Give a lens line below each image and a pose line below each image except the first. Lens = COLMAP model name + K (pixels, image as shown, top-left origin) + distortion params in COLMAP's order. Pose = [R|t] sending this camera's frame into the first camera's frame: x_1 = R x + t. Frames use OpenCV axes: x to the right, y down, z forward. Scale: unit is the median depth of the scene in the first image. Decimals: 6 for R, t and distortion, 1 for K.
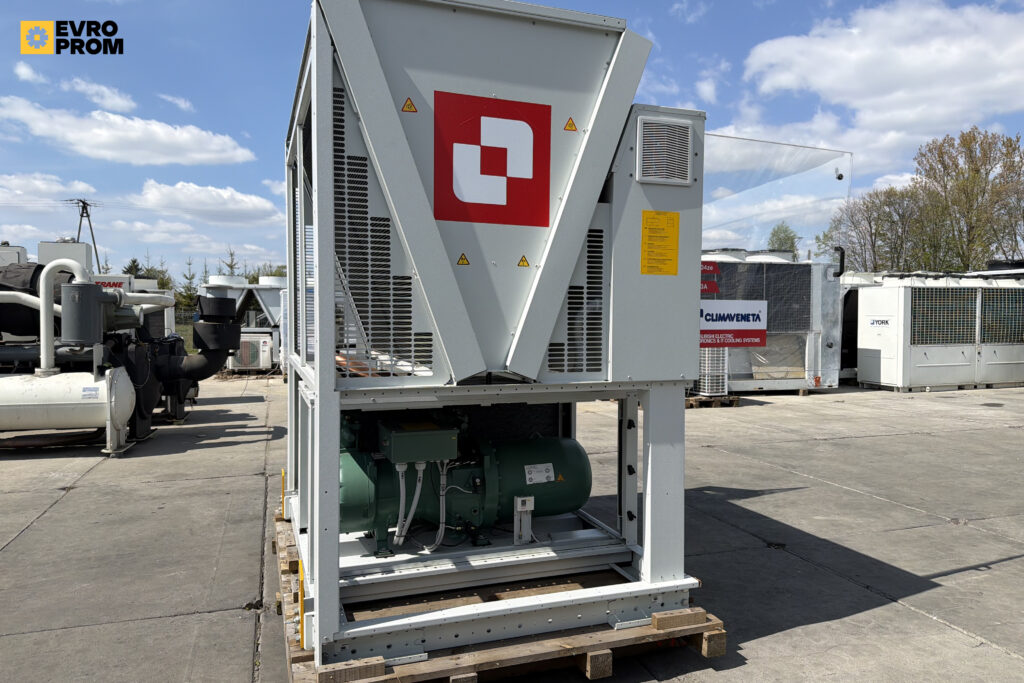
lens RADIAL K [[718.1, 0, 525.8], [0, 718.1, 309.0], [0, 0, 1]] dist [0.056579, -0.001676]
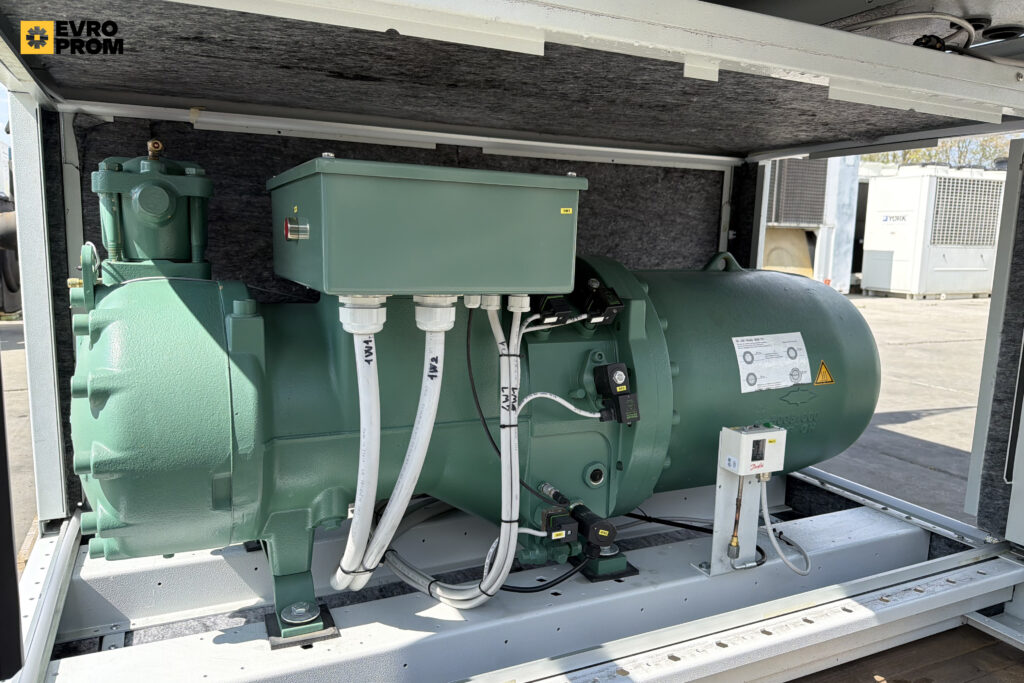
lens RADIAL K [[718.6, 0, 512.0], [0, 718.6, 341.5], [0, 0, 1]] dist [0.029370, -0.005637]
pose [[0.995893, 0.010216, 0.089959, -0.134650], [-0.023434, 0.988839, 0.147133, 0.178441], [-0.087452, -0.148637, 0.985017, 0.704816]]
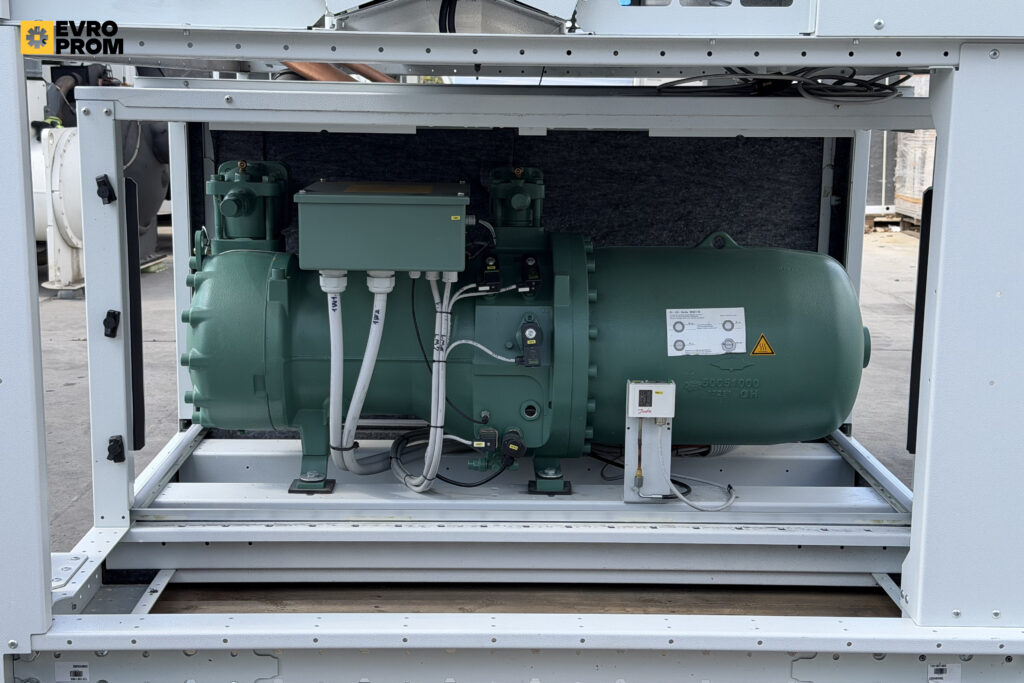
lens RADIAL K [[1381.5, 0, 512.0], [0, 1381.5, 341.5], [0, 0, 1]] dist [-0.011723, 0.014629]
pose [[0.945619, 0.064953, -0.318725, 0.161266], [-0.006643, 0.983512, 0.180722, 0.104431], [0.325208, -0.168776, 0.930459, 0.289147]]
